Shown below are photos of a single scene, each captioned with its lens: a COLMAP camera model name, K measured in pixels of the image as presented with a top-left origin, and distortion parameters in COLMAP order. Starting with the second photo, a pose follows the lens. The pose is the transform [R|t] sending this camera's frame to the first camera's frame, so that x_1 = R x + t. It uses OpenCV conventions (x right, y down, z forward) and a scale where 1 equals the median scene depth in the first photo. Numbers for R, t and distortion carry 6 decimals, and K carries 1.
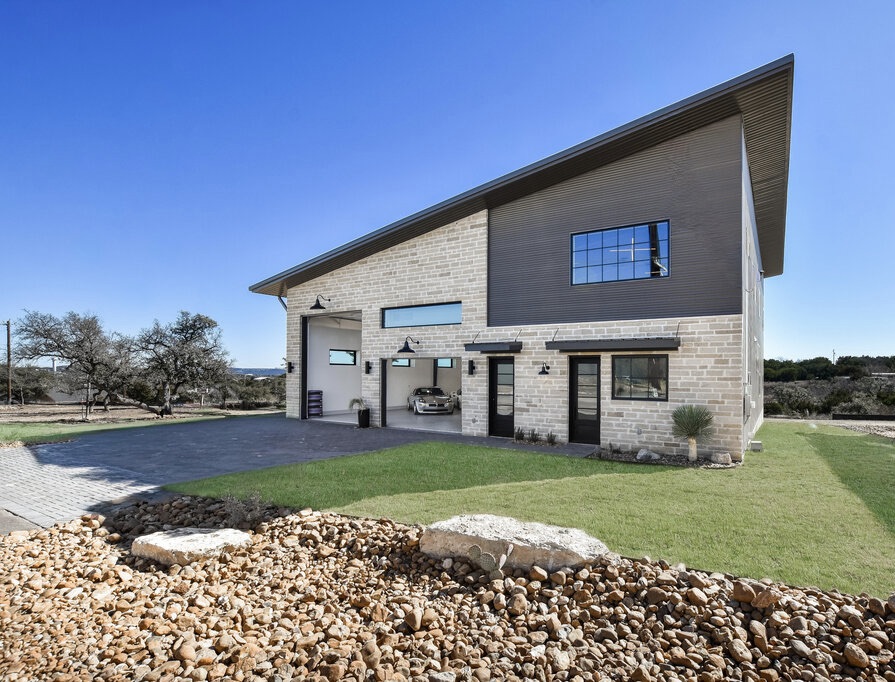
lens RADIAL K [[433.1, 0, 448.2], [0, 433.1, 370.4], [0, 0, 1]] dist [-0.002061, -0.000175]
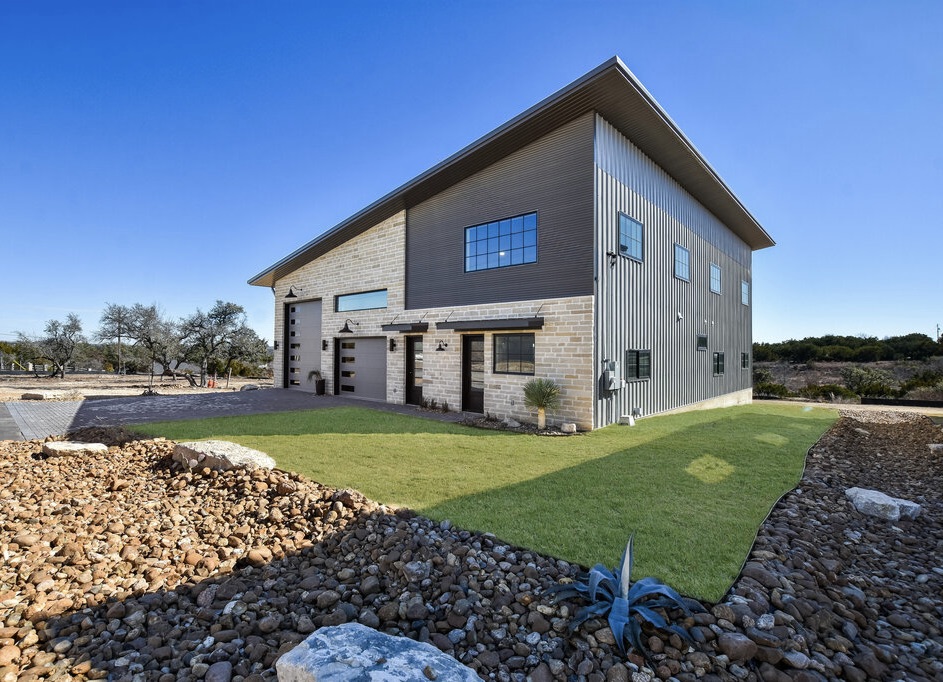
lens RADIAL K [[459.0, 0, 471.5], [0, 459.0, 341.0], [0, 0, 1]] dist [-0.002008, -0.000505]
pose [[0.972054, -0.002430, -0.234746, 0.555442], [-0.001853, 0.999836, -0.018025, 0.004529], [0.234751, 0.017956, 0.971890, -0.155276]]
